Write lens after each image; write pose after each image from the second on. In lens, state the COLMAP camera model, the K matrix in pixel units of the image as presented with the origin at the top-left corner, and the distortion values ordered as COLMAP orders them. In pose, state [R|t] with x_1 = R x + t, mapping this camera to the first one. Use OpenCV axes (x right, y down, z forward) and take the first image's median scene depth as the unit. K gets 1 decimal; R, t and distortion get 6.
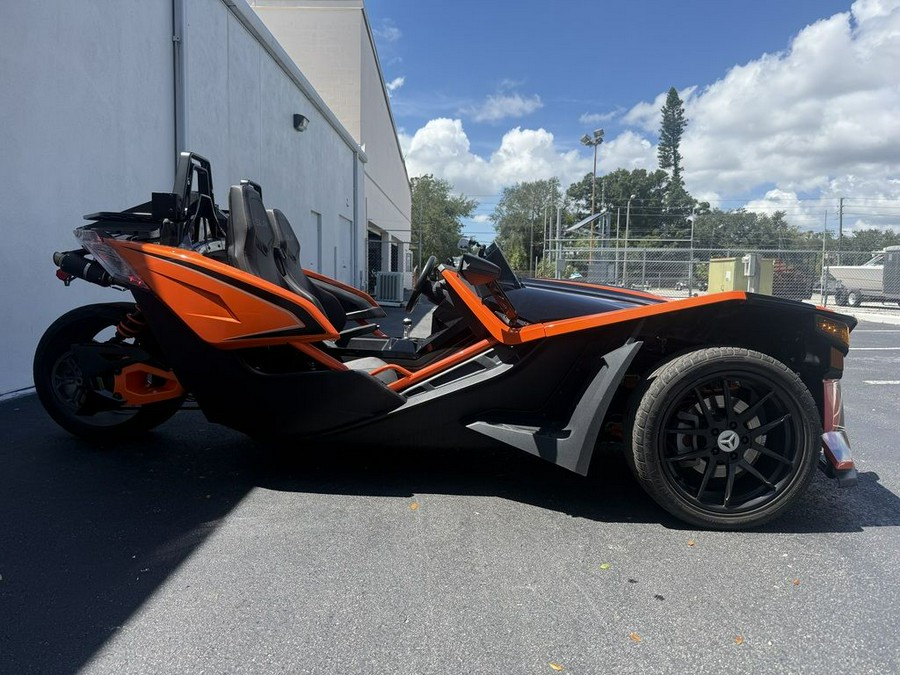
lens RADIAL K [[623.9, 0, 440.8], [0, 623.9, 339.9], [0, 0, 1]] dist [0.003966, -0.045169]
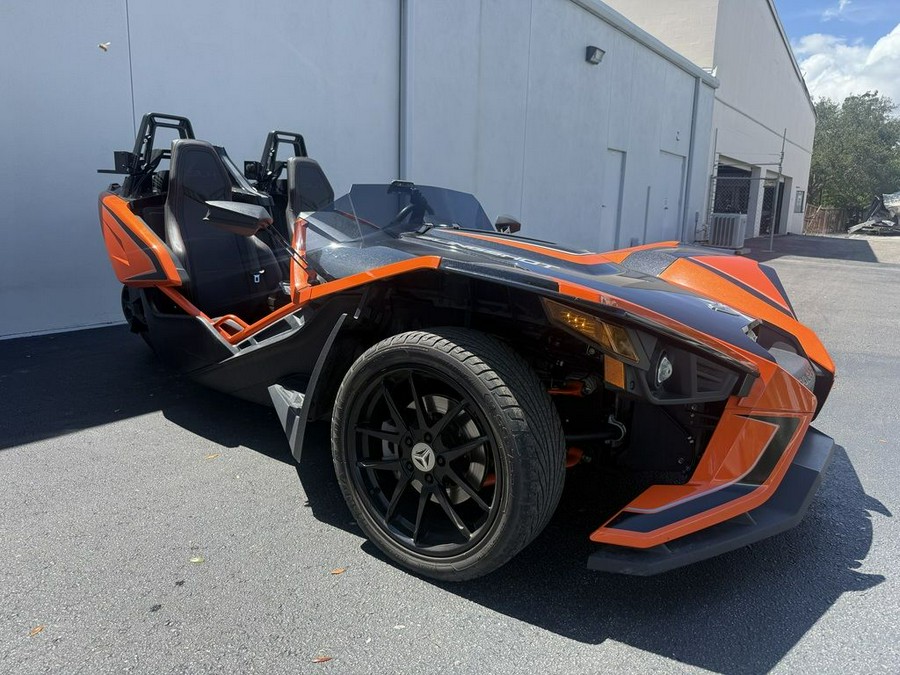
lens RADIAL K [[630.0, 0, 454.7], [0, 630.0, 320.0], [0, 0, 1]] dist [0.046781, -0.078631]
pose [[0.831737, 0.094924, -0.546995, 0.139083], [-0.061558, 0.994967, 0.079062, -0.010093], [0.551747, -0.032087, 0.833394, 0.061013]]
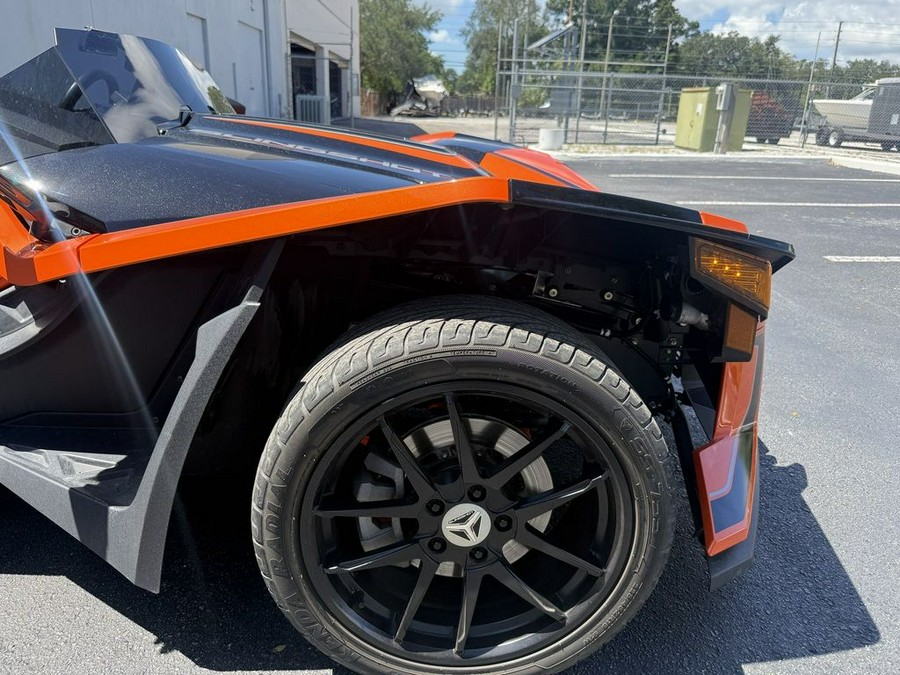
lens RADIAL K [[643.4, 0, 450.0], [0, 643.4, 337.5], [0, 0, 1]] dist [-0.013910, -0.006159]
pose [[0.997855, -0.002869, 0.065408, 0.065456], [-0.013434, 0.968808, 0.247447, -0.012431], [-0.064077, -0.247795, 0.966691, 0.092264]]
